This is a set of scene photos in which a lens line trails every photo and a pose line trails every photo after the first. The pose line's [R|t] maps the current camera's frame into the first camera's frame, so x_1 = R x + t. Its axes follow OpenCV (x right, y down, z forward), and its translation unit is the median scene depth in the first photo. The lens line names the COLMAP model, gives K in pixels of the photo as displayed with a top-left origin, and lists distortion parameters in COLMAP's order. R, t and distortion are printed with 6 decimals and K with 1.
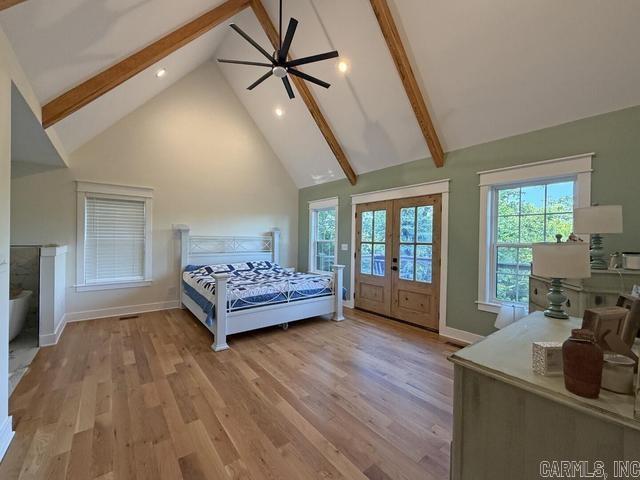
lens RADIAL K [[265.5, 0, 319.7], [0, 265.5, 240.3], [0, 0, 1]] dist [-0.001944, 0.000308]
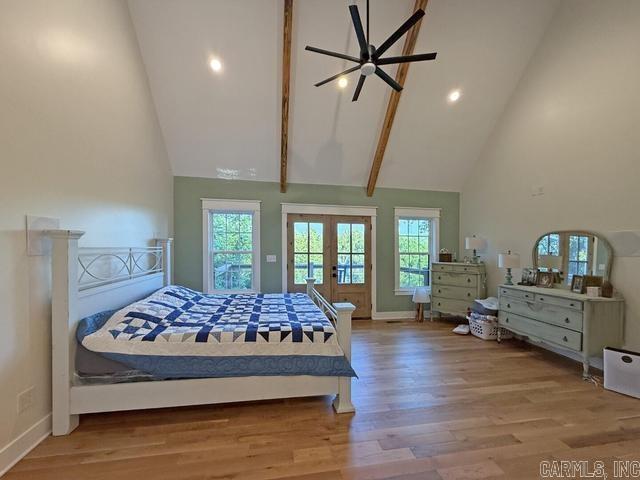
lens RADIAL K [[265.5, 0, 318.1], [0, 265.5, 243.9], [0, 0, 1]] dist [-0.001944, 0.000308]
pose [[0.460391, 0.005650, 0.887698, -0.747516], [-0.002346, 0.999984, -0.005148, -0.023418], [-0.887713, 0.000287, 0.460397, 0.520209]]
